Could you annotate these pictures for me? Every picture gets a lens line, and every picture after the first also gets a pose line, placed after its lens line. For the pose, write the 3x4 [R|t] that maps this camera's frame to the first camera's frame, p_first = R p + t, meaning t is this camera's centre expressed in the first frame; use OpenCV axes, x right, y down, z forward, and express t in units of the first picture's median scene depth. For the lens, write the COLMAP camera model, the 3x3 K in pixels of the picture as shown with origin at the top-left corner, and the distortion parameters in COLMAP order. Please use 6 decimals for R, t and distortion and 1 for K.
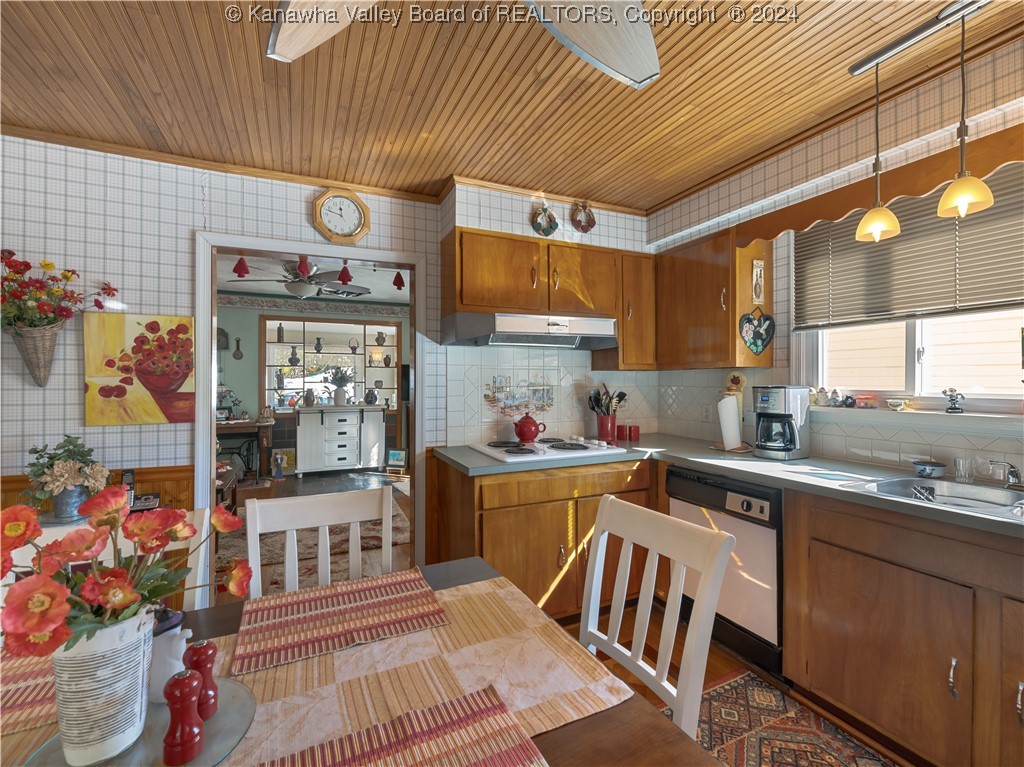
lens RADIAL K [[447.6, 0, 511.2], [0, 447.6, 382.3], [0, 0, 1]] dist [-0.001480, -0.000441]
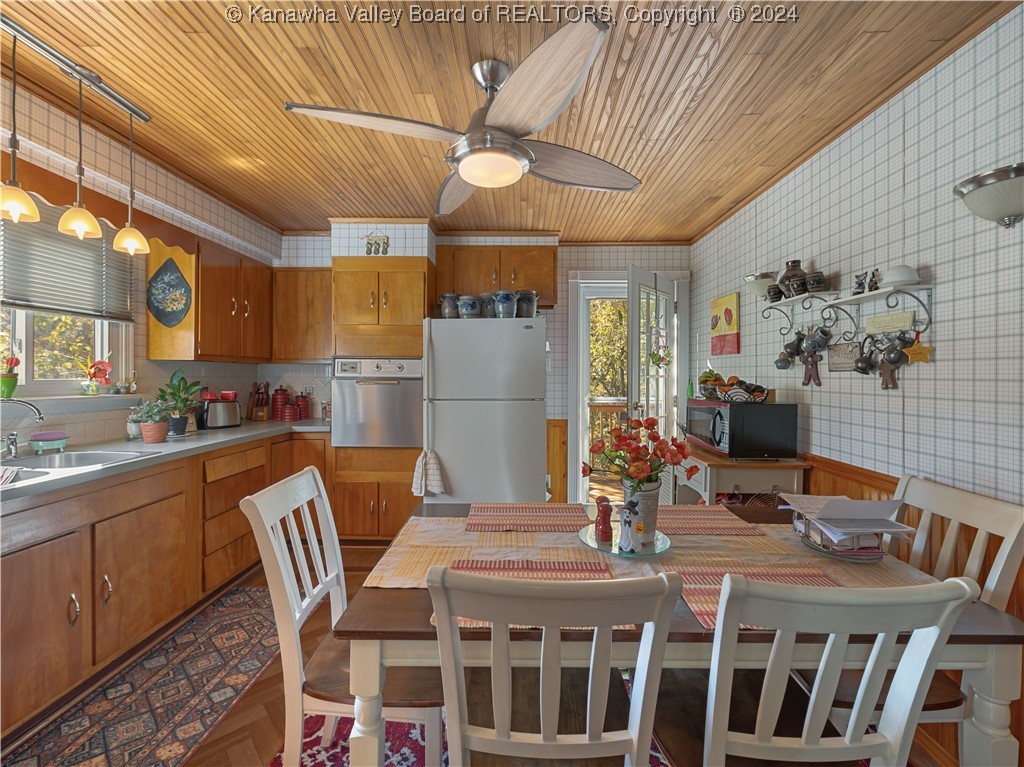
lens RADIAL K [[447.6, 0, 511.2], [0, 447.6, 382.3], [0, 0, 1]] dist [-0.001480, -0.000441]
pose [[-0.894670, -0.008668, 0.446644, -0.462826], [-0.003627, 0.999920, 0.012139, 0.008823], [-0.446714, 0.009240, -0.894629, 1.132505]]
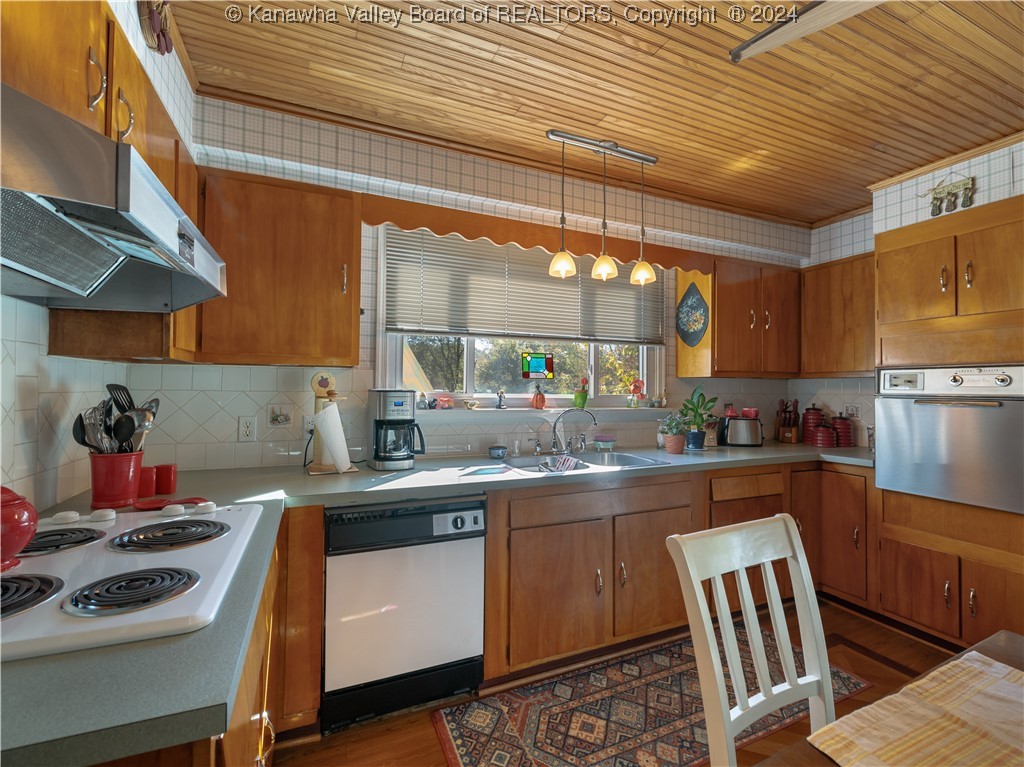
lens RADIAL K [[447.6, 0, 511.2], [0, 447.6, 382.3], [0, 0, 1]] dist [-0.001480, -0.000441]
pose [[0.026041, 0.017714, 0.999504, -0.382712], [-0.008783, 0.999808, -0.017491, 0.008117], [-0.999622, -0.008323, 0.026191, 0.886183]]
